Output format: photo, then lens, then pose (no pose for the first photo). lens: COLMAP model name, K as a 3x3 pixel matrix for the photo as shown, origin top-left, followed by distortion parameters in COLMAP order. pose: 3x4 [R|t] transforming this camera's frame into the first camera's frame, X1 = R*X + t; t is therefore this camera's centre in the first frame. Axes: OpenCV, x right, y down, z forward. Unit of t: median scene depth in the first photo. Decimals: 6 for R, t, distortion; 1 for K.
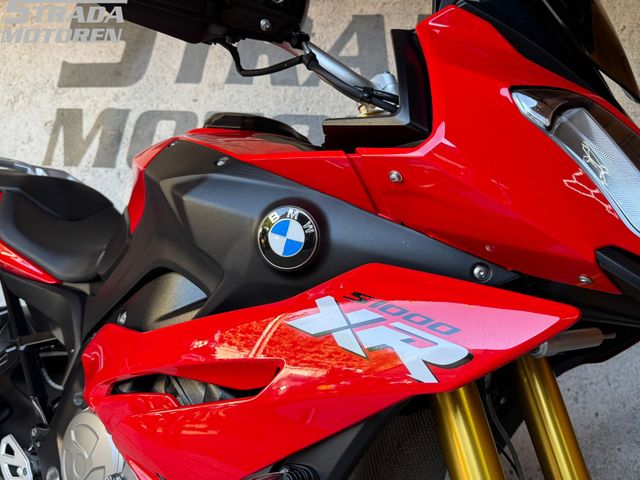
lens RADIAL K [[603.9, 0, 329.2], [0, 603.9, 243.2], [0, 0, 1]] dist [0.094536, -0.178290]
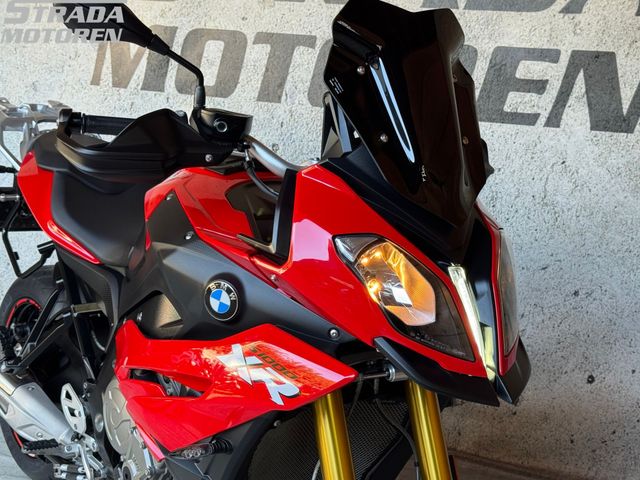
lens RADIAL K [[927.1, 0, 320.0], [0, 927.1, 240.0], [0, 0, 1]] dist [0.138380, -0.060226]
pose [[0.975113, 0.044813, -0.217132, 0.407114], [-0.001692, 0.980835, 0.194833, -0.369828], [0.221702, -0.189617, 0.956501, -0.710983]]
